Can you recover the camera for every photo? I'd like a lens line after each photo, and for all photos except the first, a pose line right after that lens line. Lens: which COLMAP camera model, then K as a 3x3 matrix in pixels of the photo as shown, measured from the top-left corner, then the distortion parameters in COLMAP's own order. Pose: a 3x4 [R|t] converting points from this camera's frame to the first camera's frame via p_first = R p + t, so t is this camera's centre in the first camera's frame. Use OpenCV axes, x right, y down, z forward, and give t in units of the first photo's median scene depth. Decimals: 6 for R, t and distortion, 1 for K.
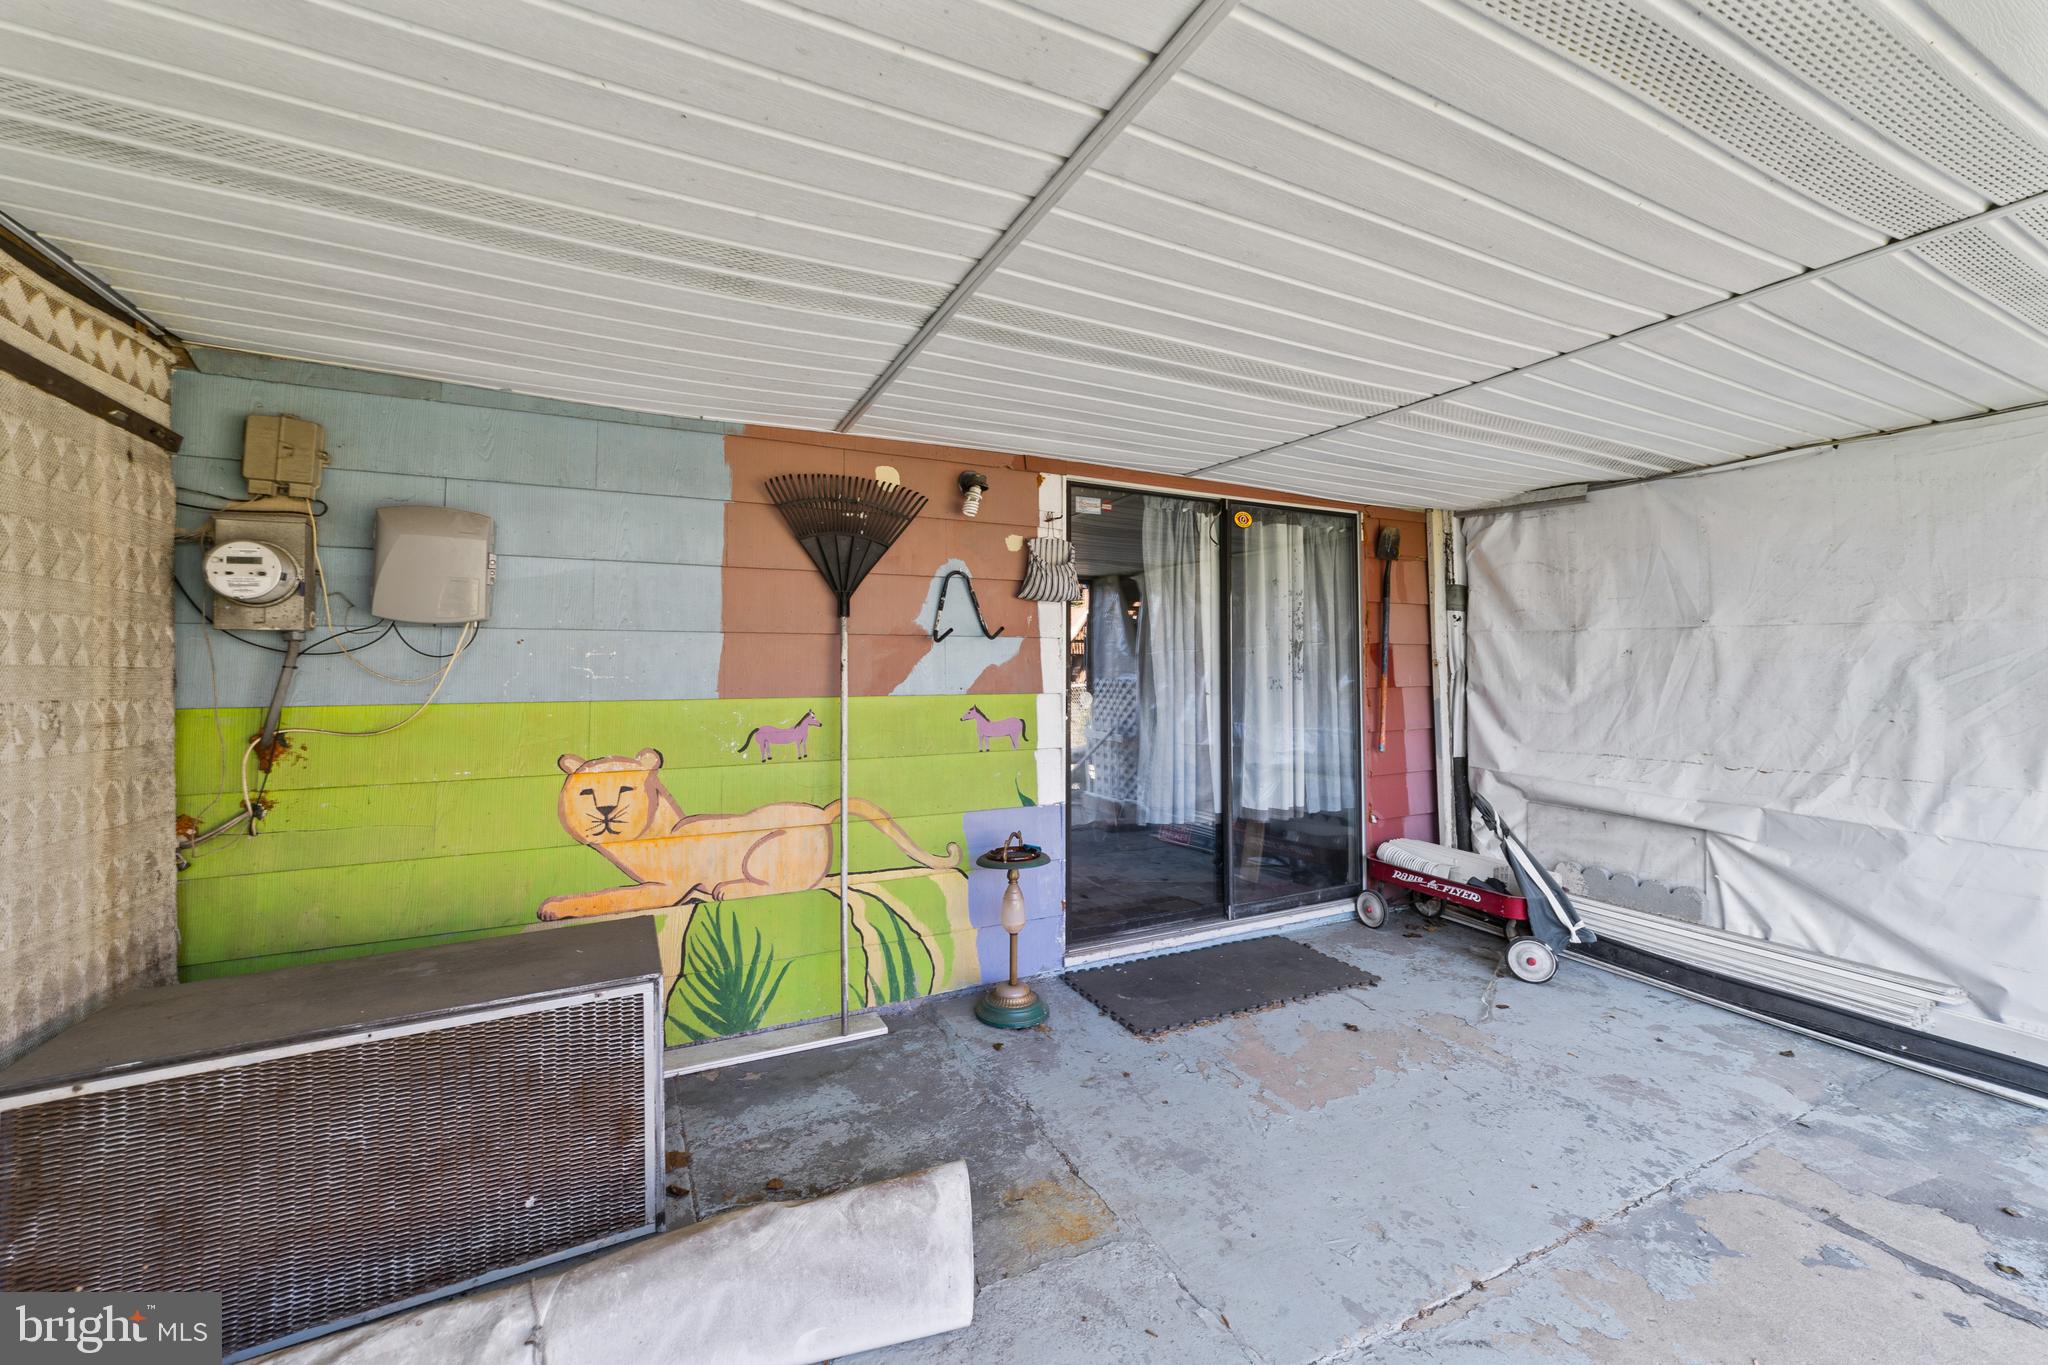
lens RADIAL K [[797.8, 0, 1029.2], [0, 797.8, 666.6], [0, 0, 1]] dist [-0.010871, 0.006004]
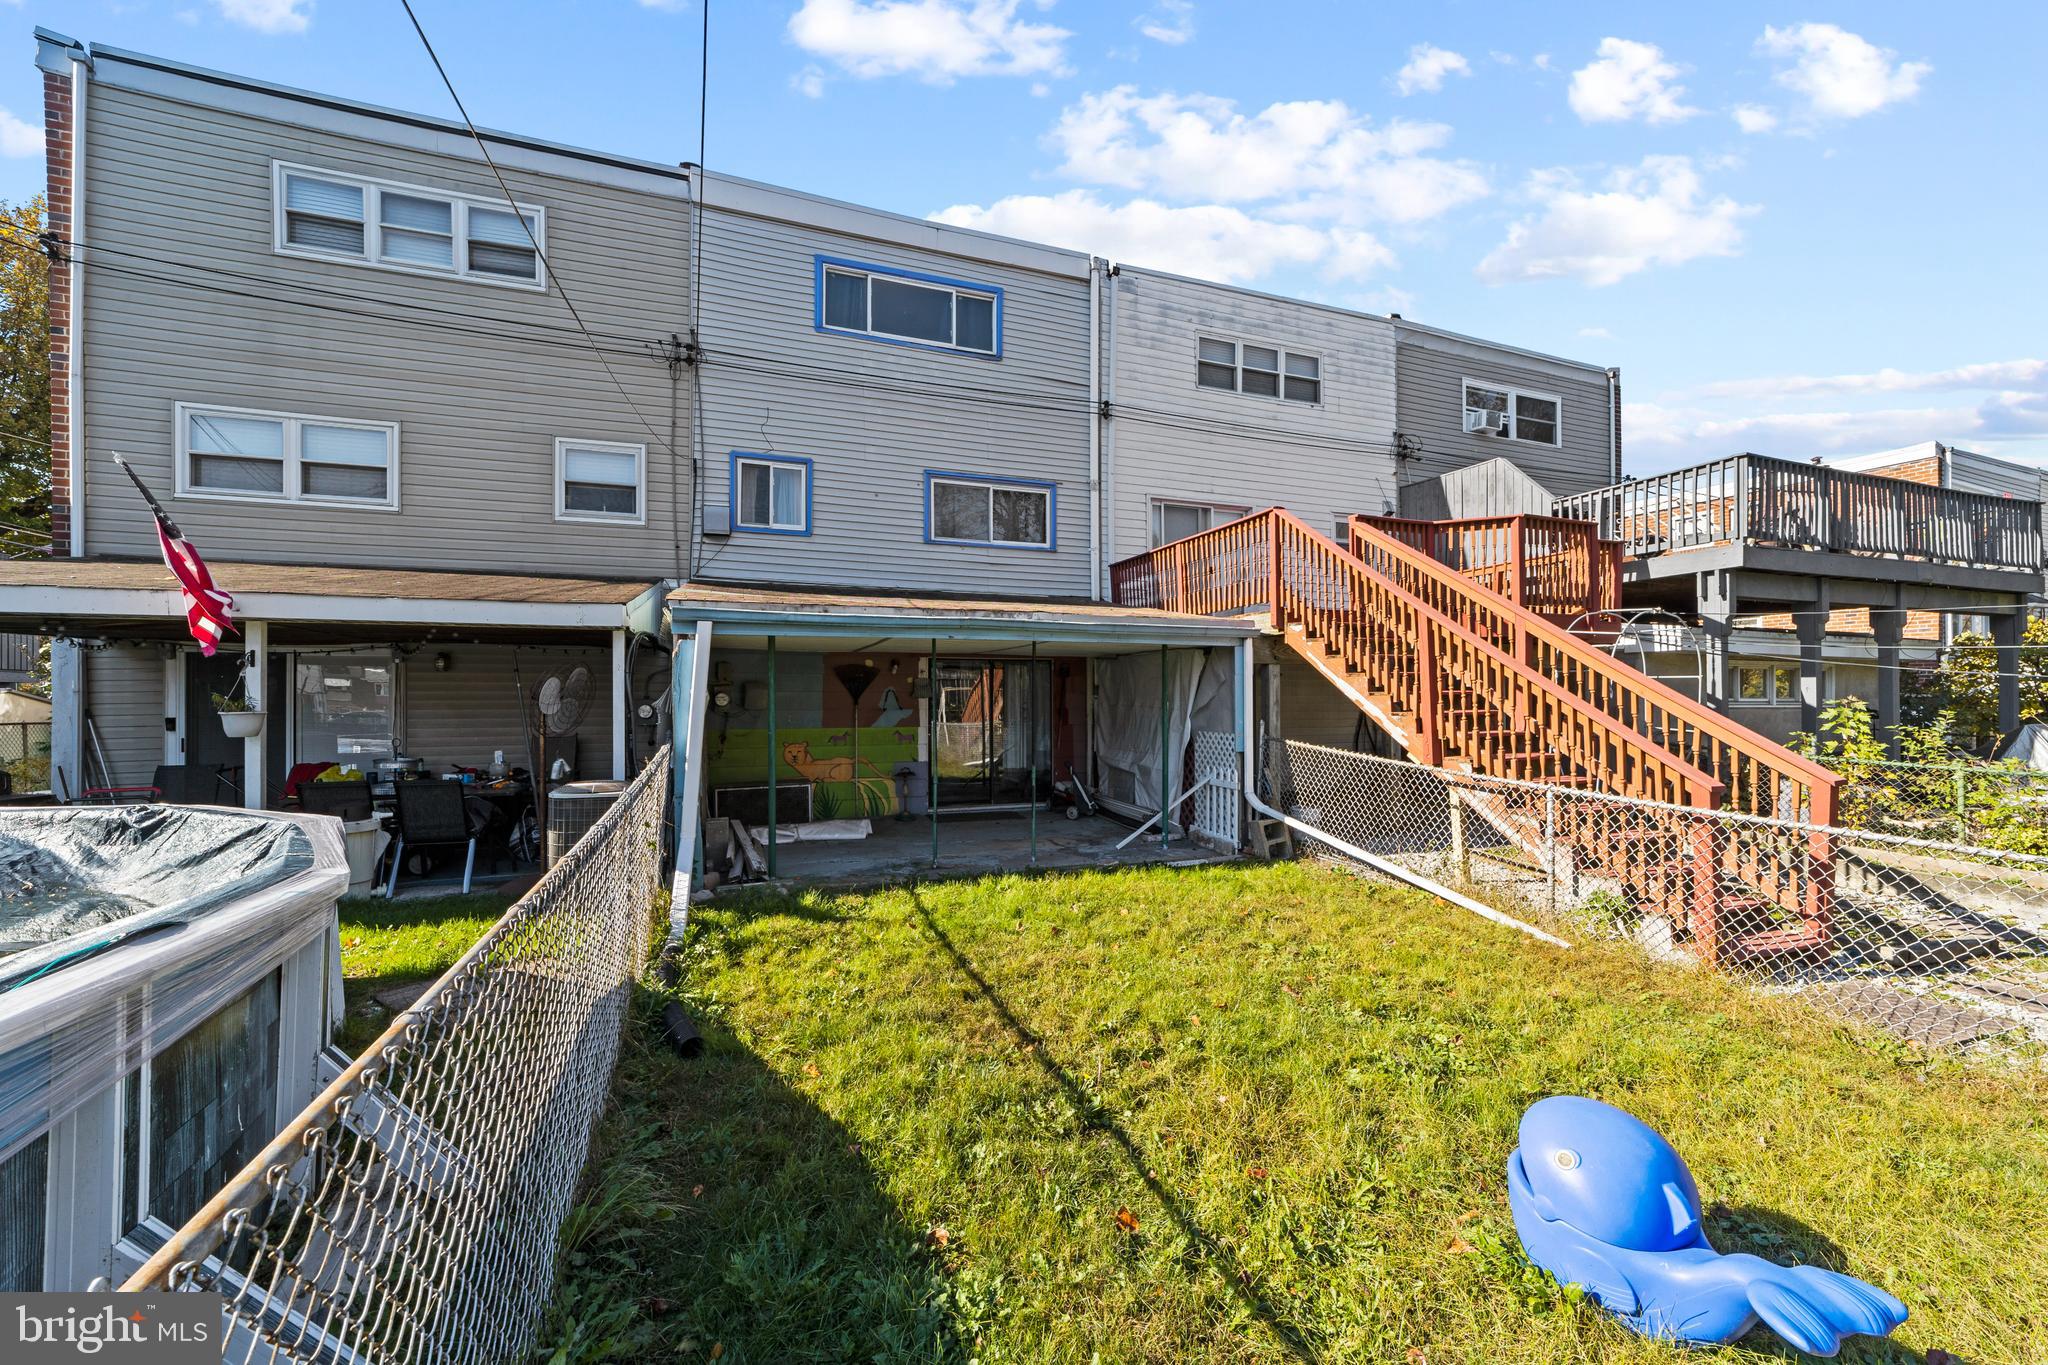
lens RADIAL K [[797.8, 0, 1024.0], [0, 797.8, 687.1], [0, 0, 1]] dist [-0.010871, 0.006004]
pose [[0.993689, 0.002130, -0.112153, 0.821840], [-0.001963, 0.999997, 0.001599, -0.135000], [0.112157, -0.001369, 0.993690, -2.213642]]
